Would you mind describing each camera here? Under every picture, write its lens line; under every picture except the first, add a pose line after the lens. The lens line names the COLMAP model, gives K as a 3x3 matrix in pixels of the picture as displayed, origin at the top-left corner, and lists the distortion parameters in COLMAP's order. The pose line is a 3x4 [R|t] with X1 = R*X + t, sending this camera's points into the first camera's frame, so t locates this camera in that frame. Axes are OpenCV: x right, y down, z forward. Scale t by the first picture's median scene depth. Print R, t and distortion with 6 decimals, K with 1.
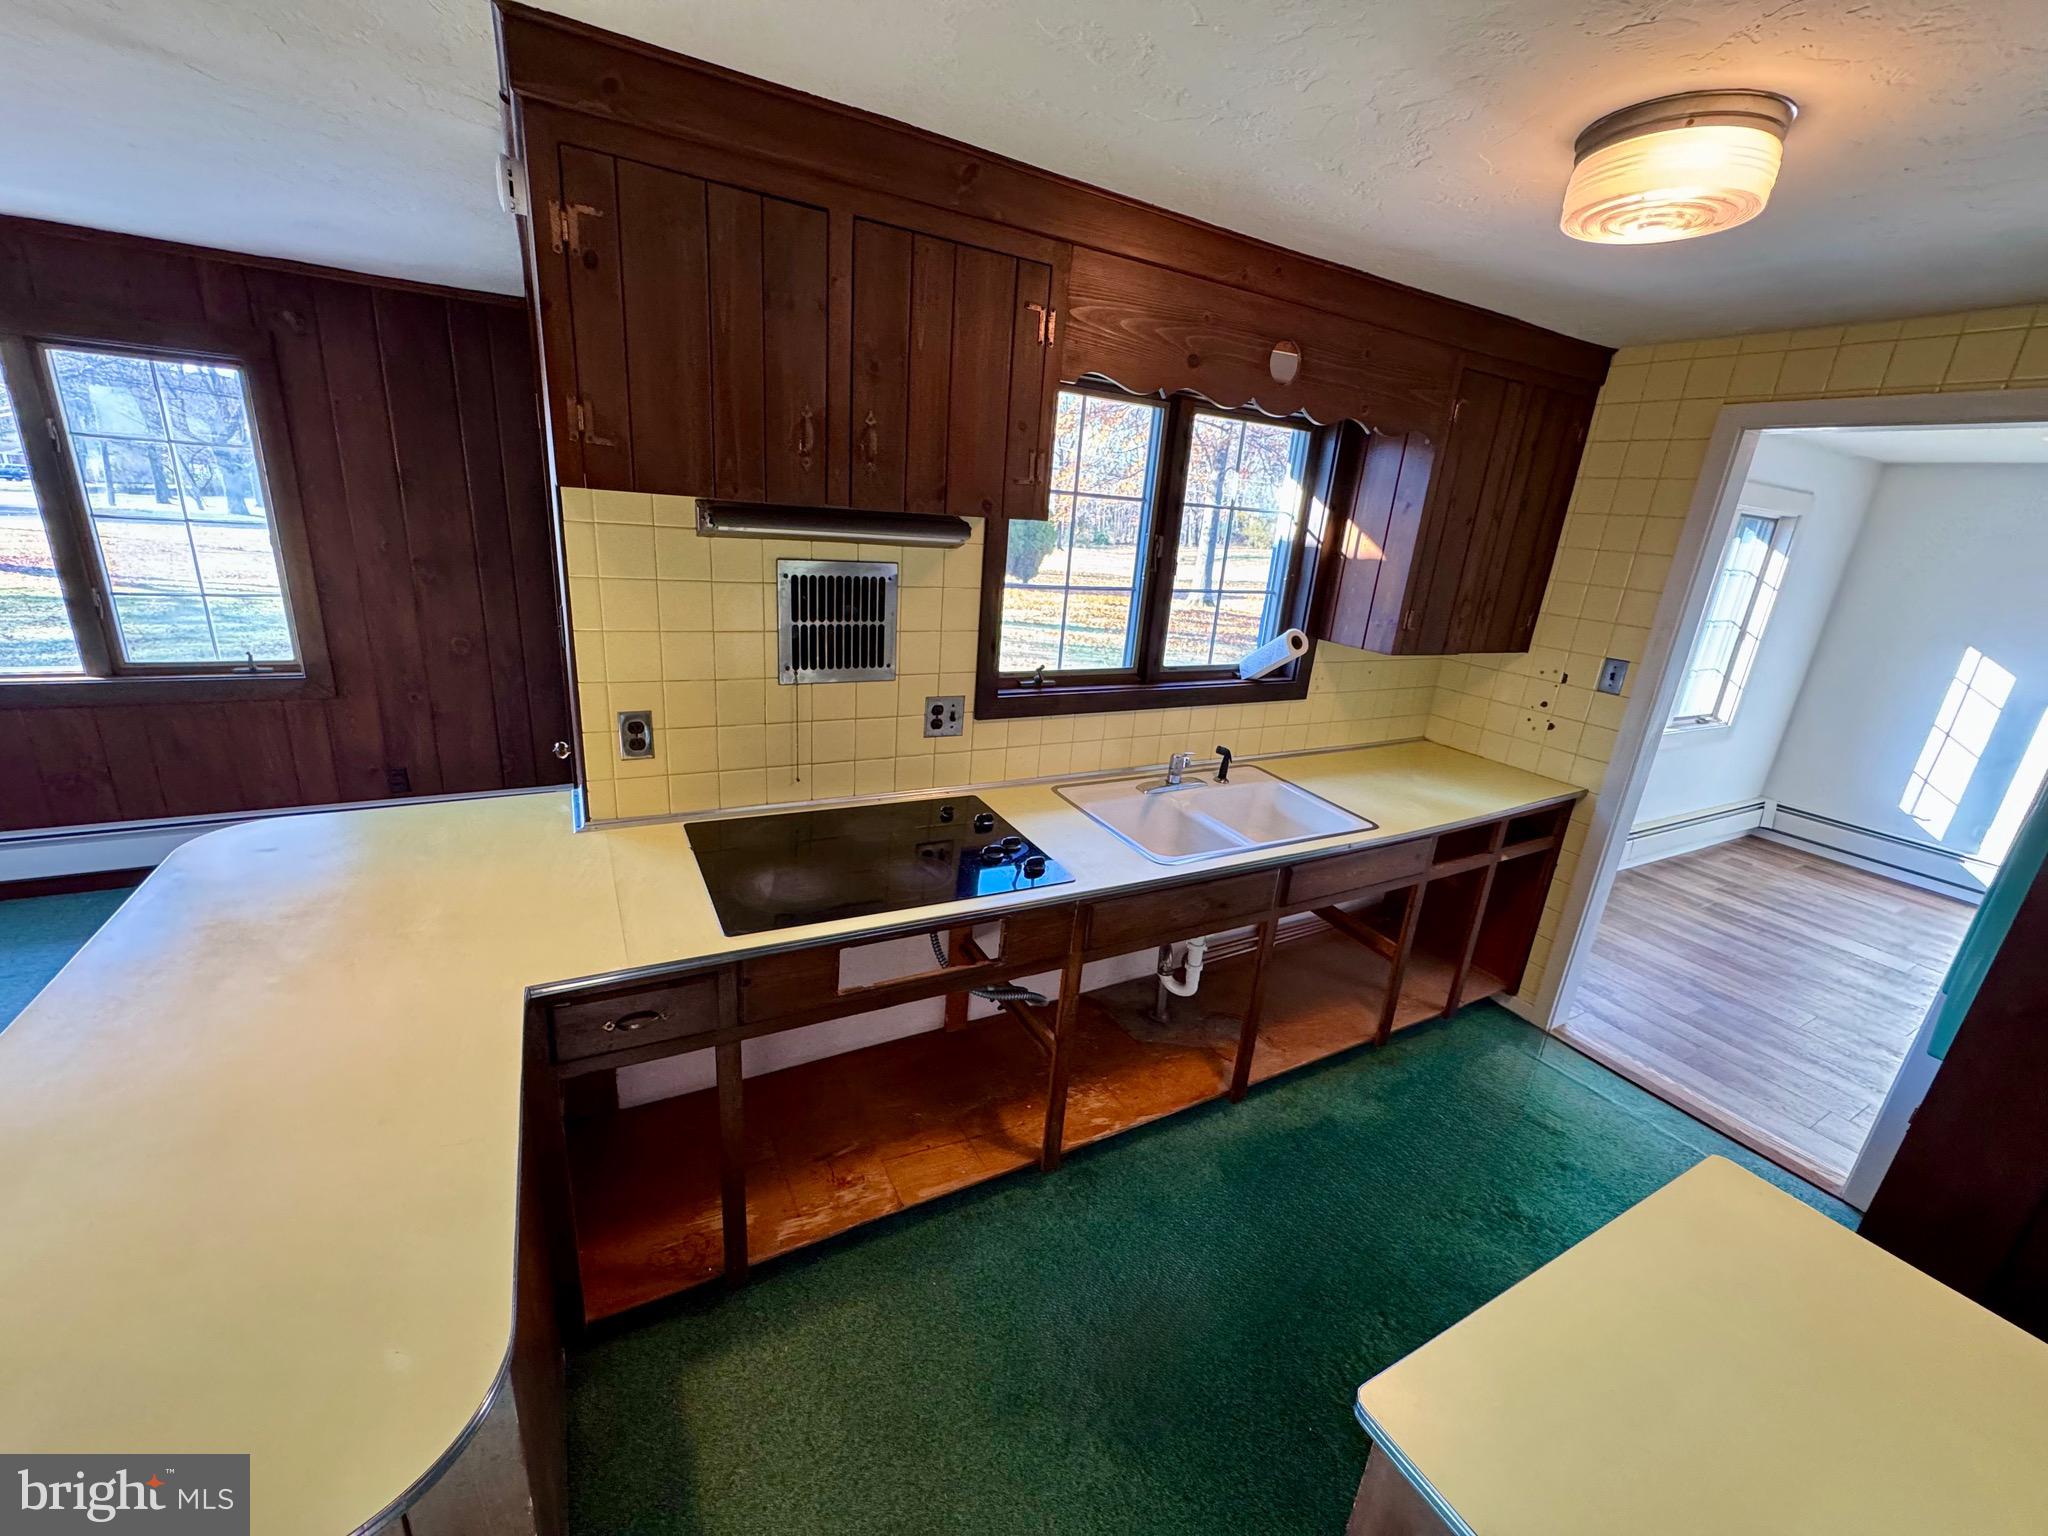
lens RADIAL K [[814.5, 0, 1024.0], [0, 814.5, 768.0], [0, 0, 1]] dist [-0.000847, -0.000062]
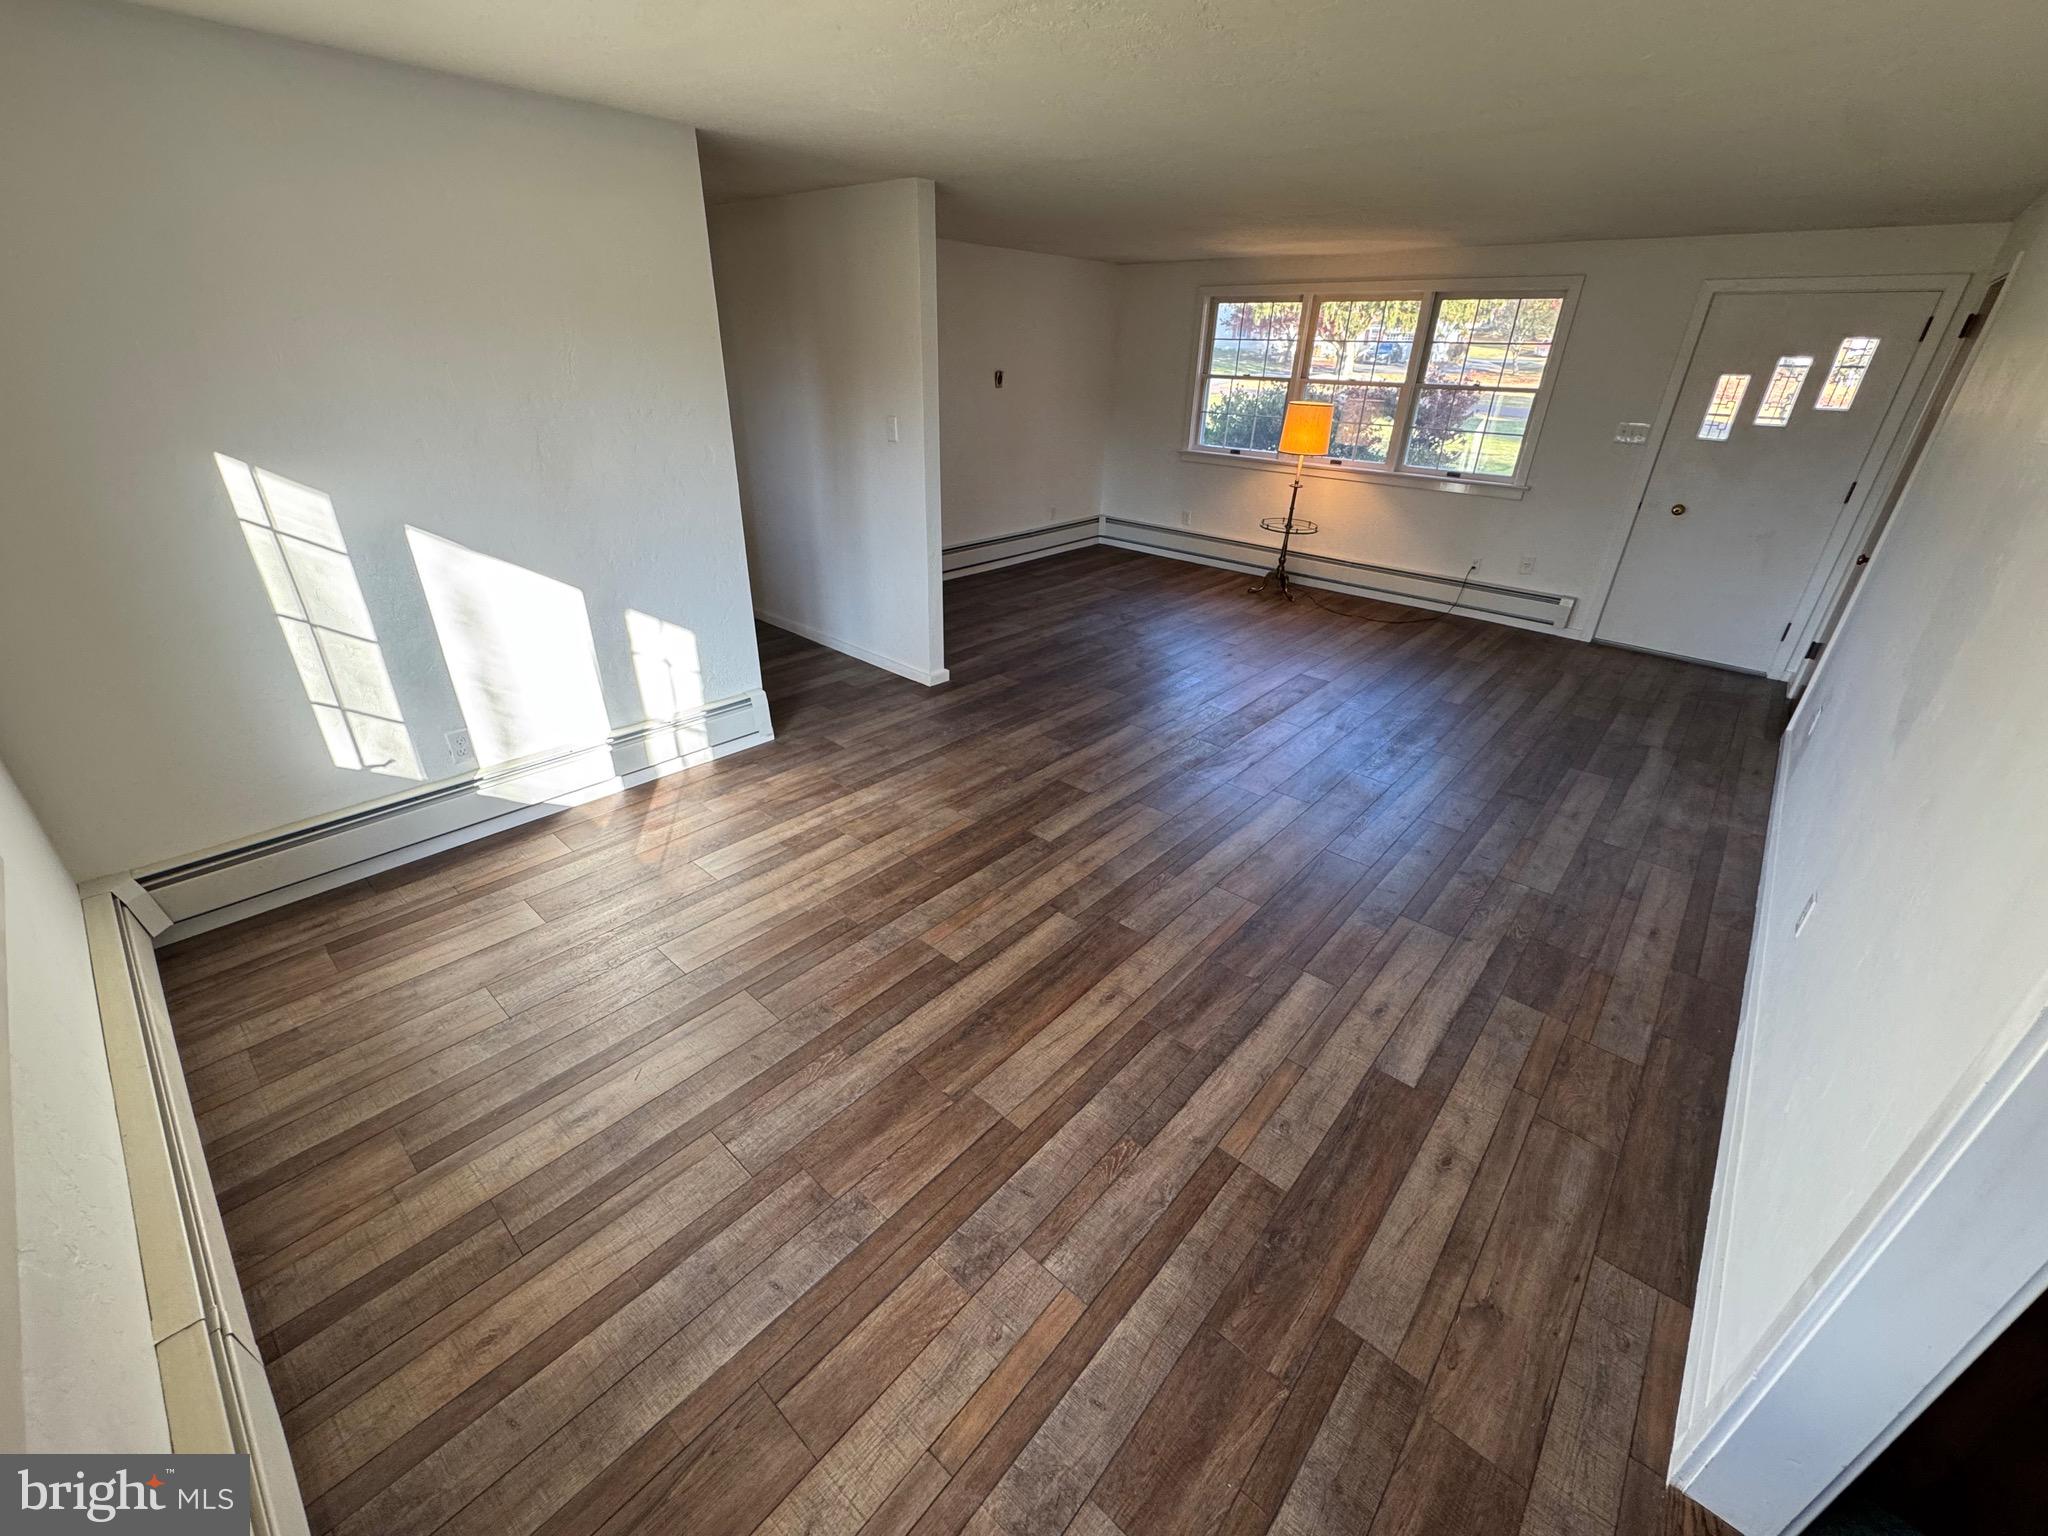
lens RADIAL K [[814.5, 0, 1024.0], [0, 814.5, 768.0], [0, 0, 1]] dist [-0.000847, -0.000062]
pose [[-0.328836, -0.507719, 0.796297, 0.499040], [0.239626, 0.770736, 0.590377, -0.163121], [-0.913480, 0.384951, -0.131783, 0.662753]]
